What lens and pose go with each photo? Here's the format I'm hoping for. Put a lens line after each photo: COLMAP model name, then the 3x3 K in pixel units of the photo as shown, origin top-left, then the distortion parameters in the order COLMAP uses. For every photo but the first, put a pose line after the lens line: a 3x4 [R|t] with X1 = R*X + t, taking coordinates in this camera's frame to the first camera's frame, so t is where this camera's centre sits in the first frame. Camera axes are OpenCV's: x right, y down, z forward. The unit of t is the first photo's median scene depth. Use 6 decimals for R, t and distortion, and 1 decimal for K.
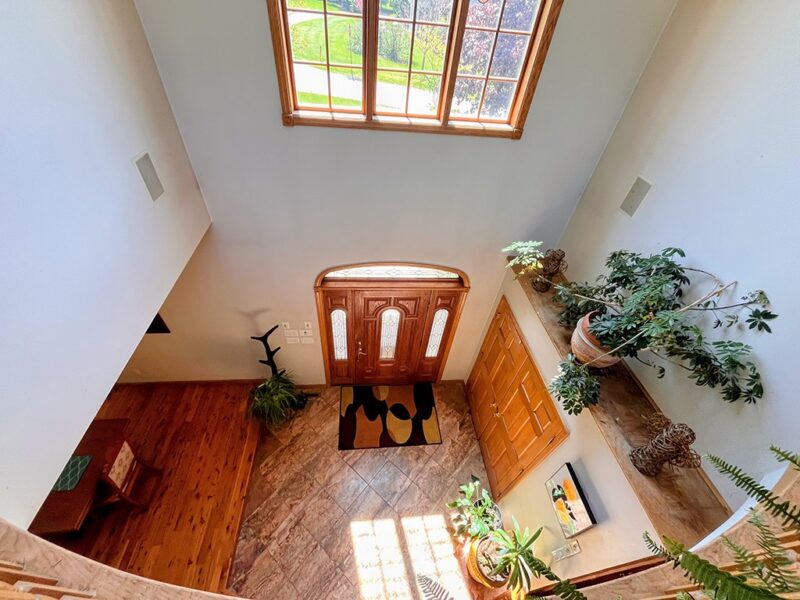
lens RADIAL K [[329.5, 0, 397.3], [0, 329.5, 298.5], [0, 0, 1]] dist [-0.001591, 0.000062]
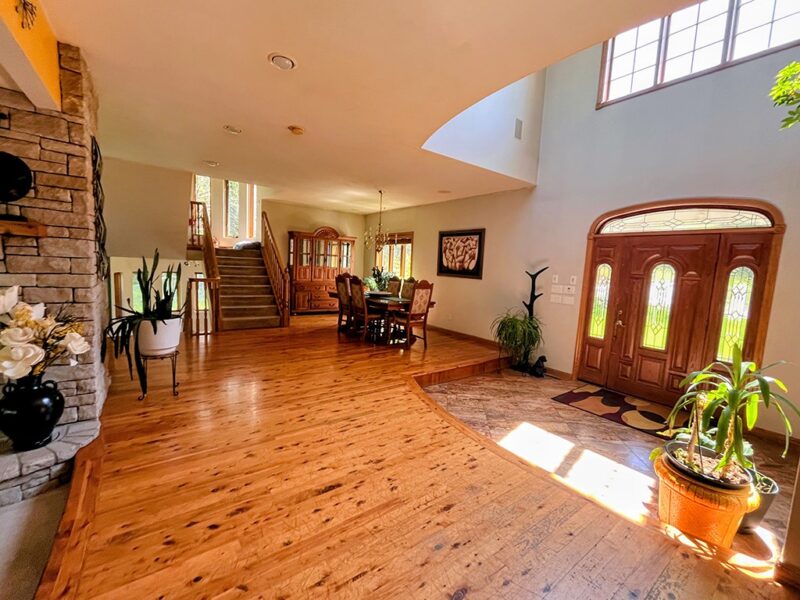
lens RADIAL K [[329.5, 0, 397.3], [0, 329.5, 298.5], [0, 0, 1]] dist [-0.001591, 0.000062]
pose [[0.522454, 0.032732, -0.852039, 0.380766], [-0.598870, 0.725395, -0.339349, 0.865155], [0.606957, 0.687554, 0.398587, 0.208662]]
